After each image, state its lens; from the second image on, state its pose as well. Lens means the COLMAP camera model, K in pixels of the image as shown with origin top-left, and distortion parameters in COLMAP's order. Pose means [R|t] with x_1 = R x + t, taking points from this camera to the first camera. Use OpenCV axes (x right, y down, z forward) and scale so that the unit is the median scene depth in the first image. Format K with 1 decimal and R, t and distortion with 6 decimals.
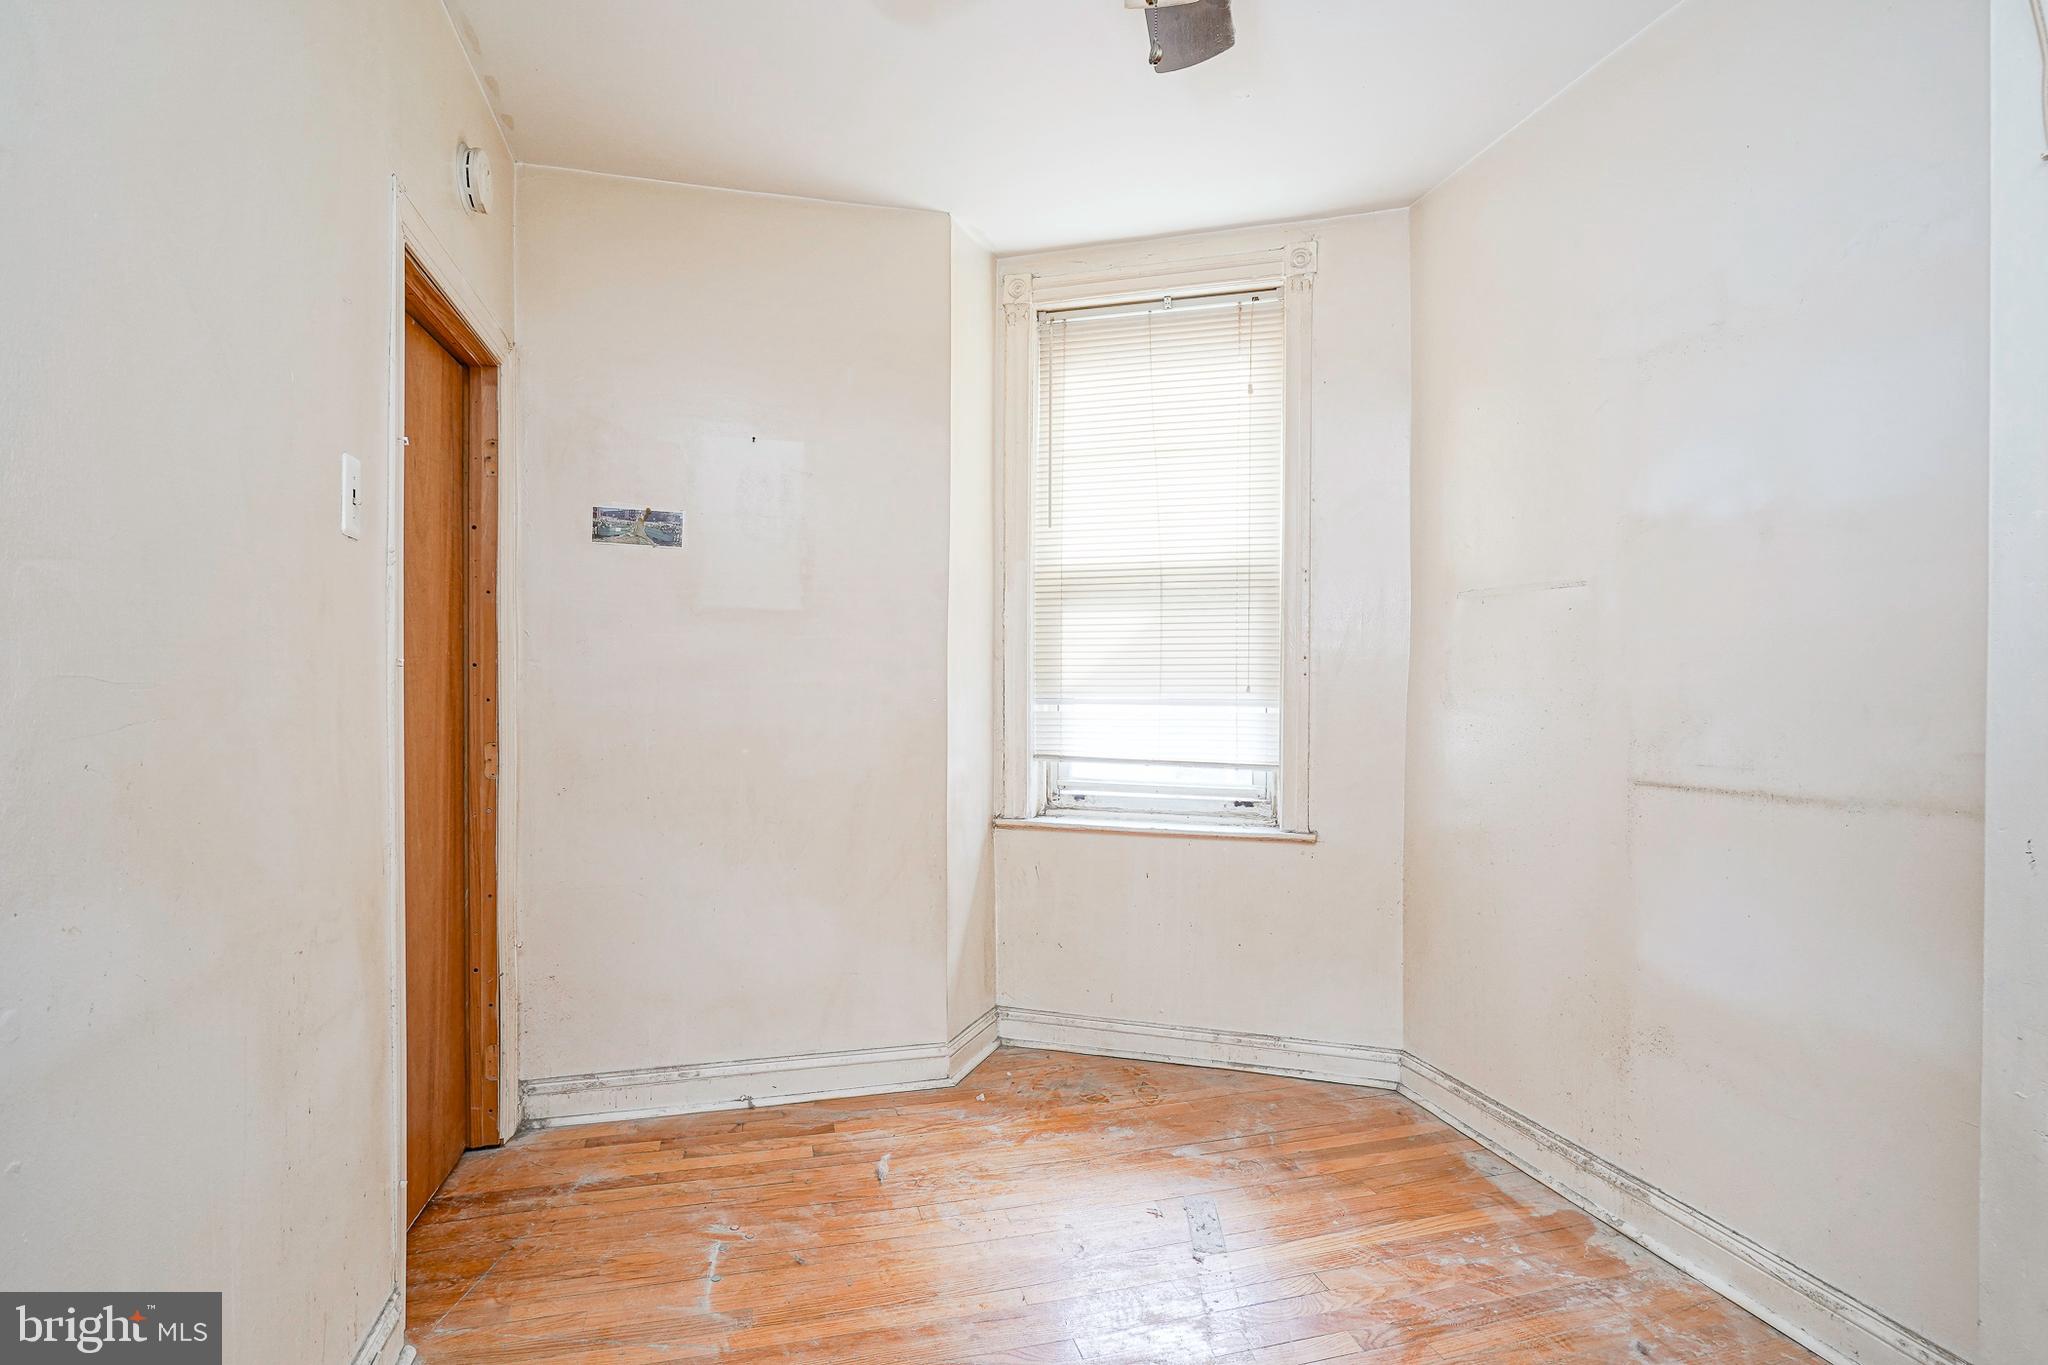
lens RADIAL K [[997.7, 0, 1017.5], [0, 997.7, 688.1], [0, 0, 1]] dist [-0.015191, 0.004838]
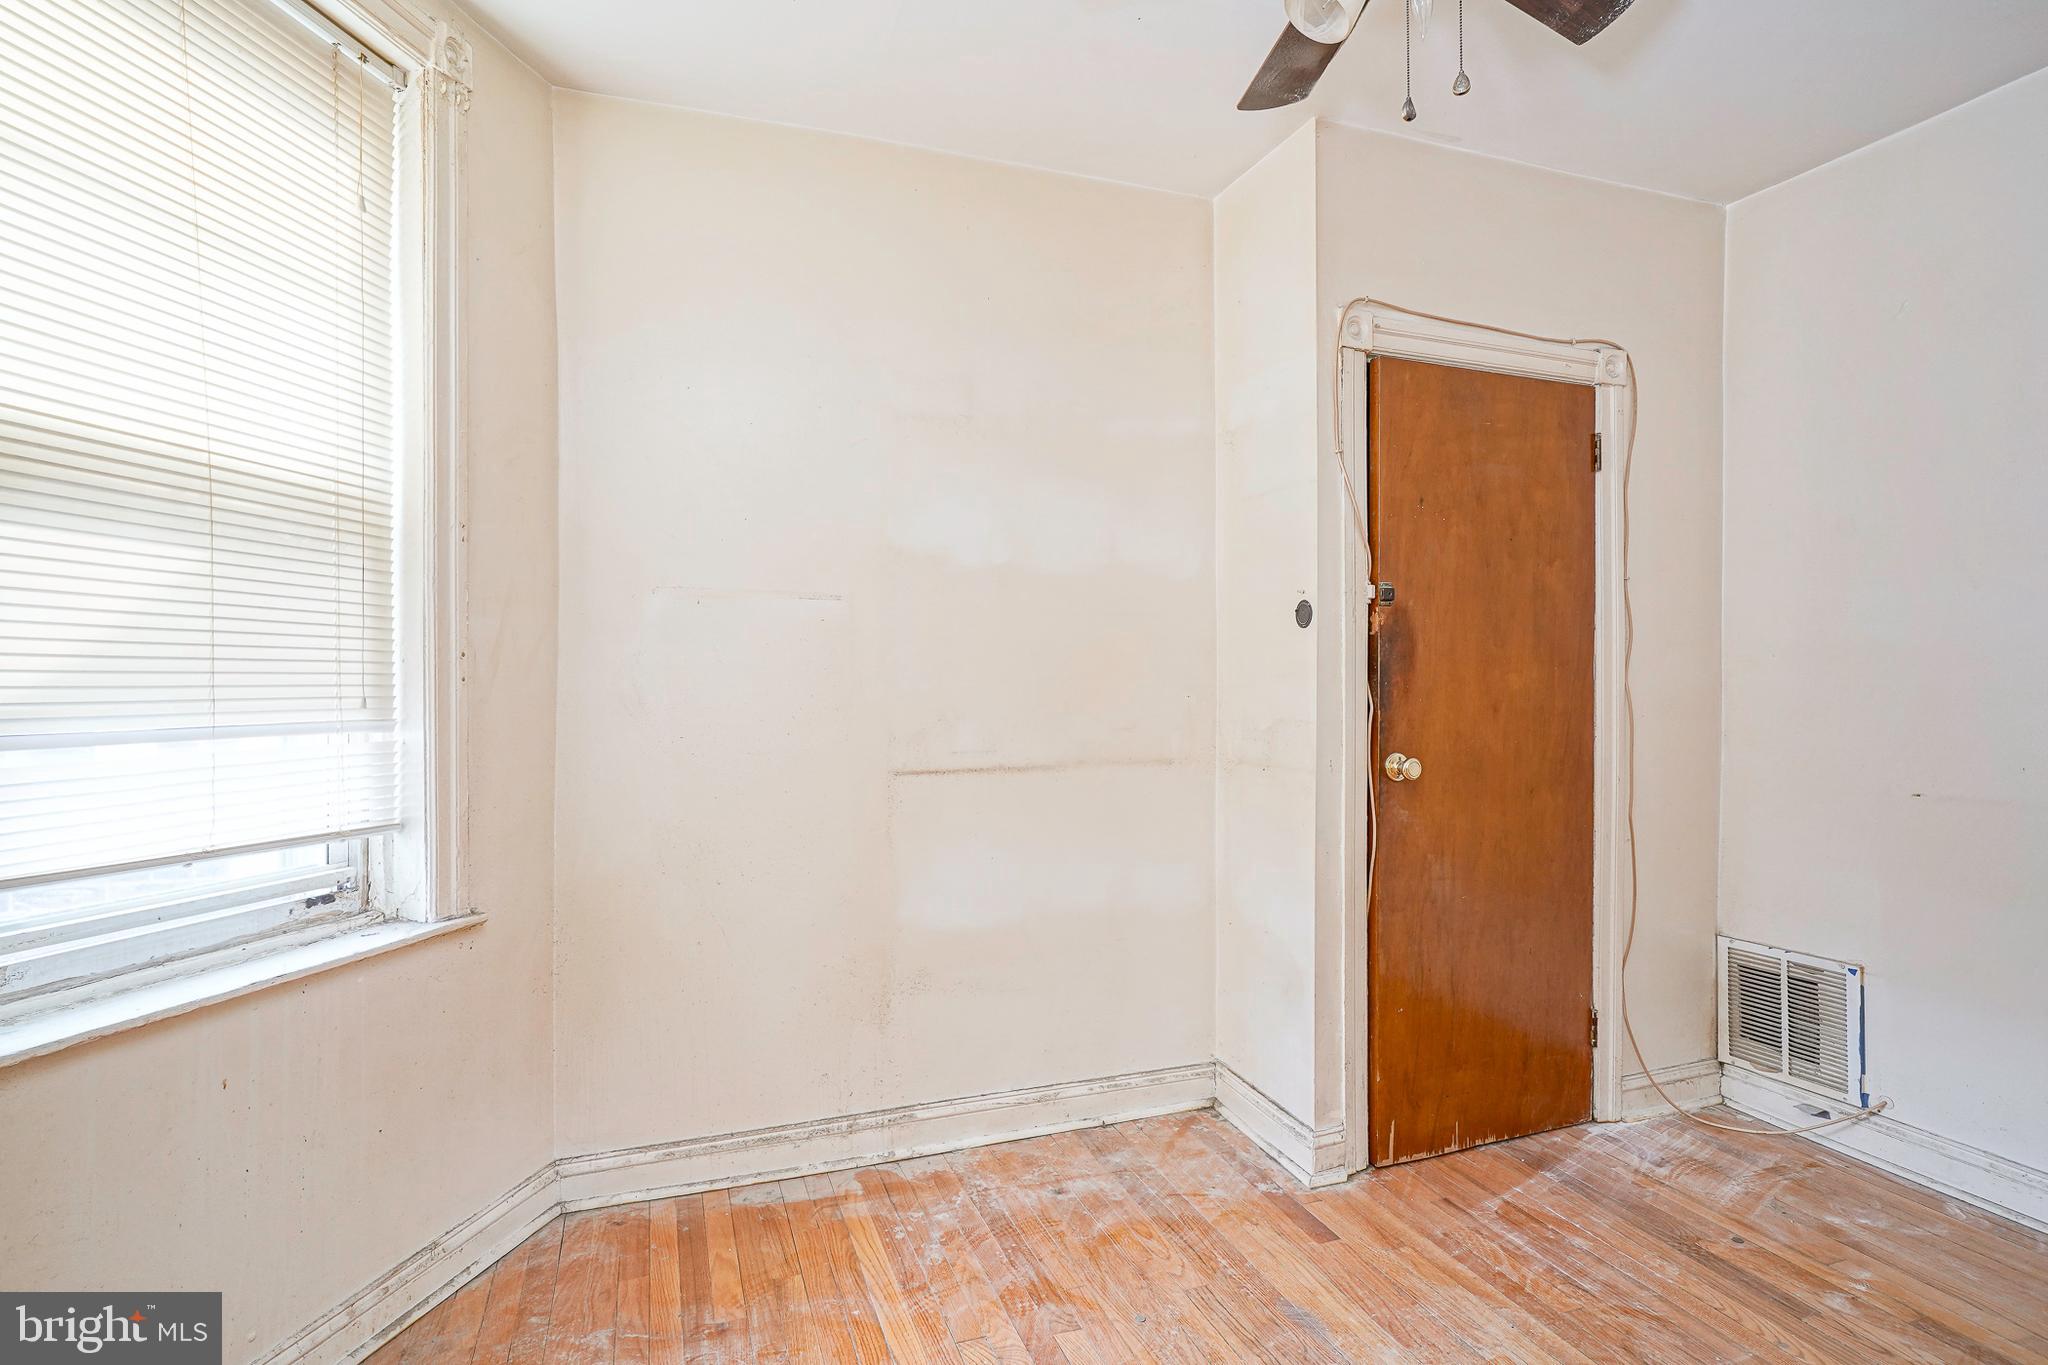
lens RADIAL K [[997.7, 0, 1017.5], [0, 997.7, 688.1], [0, 0, 1]] dist [-0.015191, 0.004838]
pose [[-0.074128, -0.004933, 0.997237, -0.472444], [0.008637, 0.999947, 0.005589, -0.009765], [-0.997211, 0.009027, -0.074082, 0.784734]]
